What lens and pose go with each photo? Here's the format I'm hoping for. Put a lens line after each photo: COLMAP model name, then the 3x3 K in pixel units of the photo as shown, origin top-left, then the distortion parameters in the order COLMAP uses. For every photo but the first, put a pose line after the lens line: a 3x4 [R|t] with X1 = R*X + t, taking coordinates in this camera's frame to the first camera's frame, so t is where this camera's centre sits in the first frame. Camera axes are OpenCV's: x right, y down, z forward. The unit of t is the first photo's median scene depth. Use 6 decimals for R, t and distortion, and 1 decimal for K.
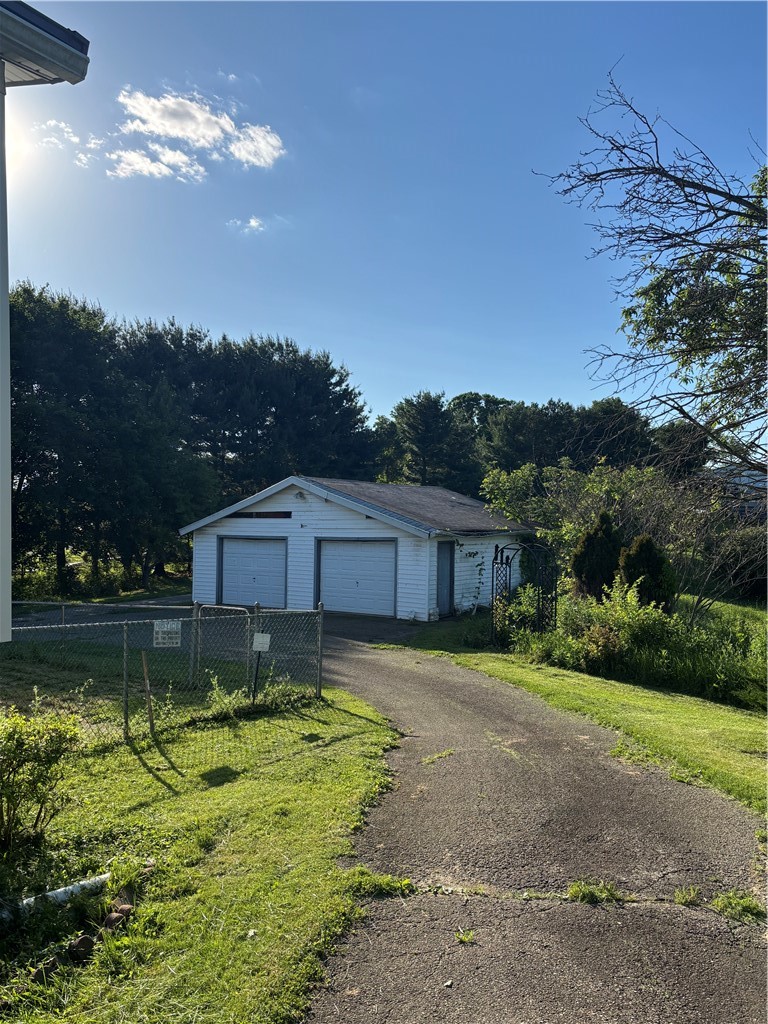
lens RADIAL K [[832.0, 0, 384.2], [0, 832.0, 514.1], [0, 0, 1]] dist [0.010061, 0.000794]
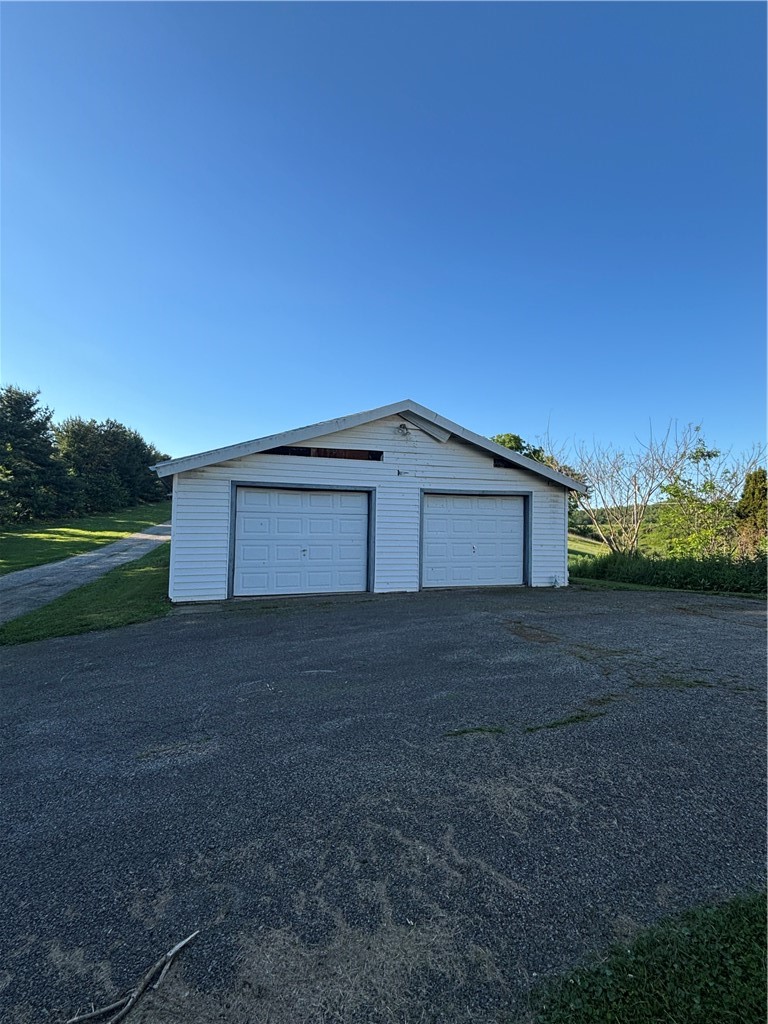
lens RADIAL K [[478.2, 0, 384.1], [0, 478.2, 512.8], [0, 0, 1]] dist [-0.000325, -0.000014]
pose [[0.628195, 0.022759, 0.777723, -0.427318], [-0.016548, 0.999737, -0.015889, 0.055545], [-0.777880, -0.002889, 0.628407, 0.750095]]
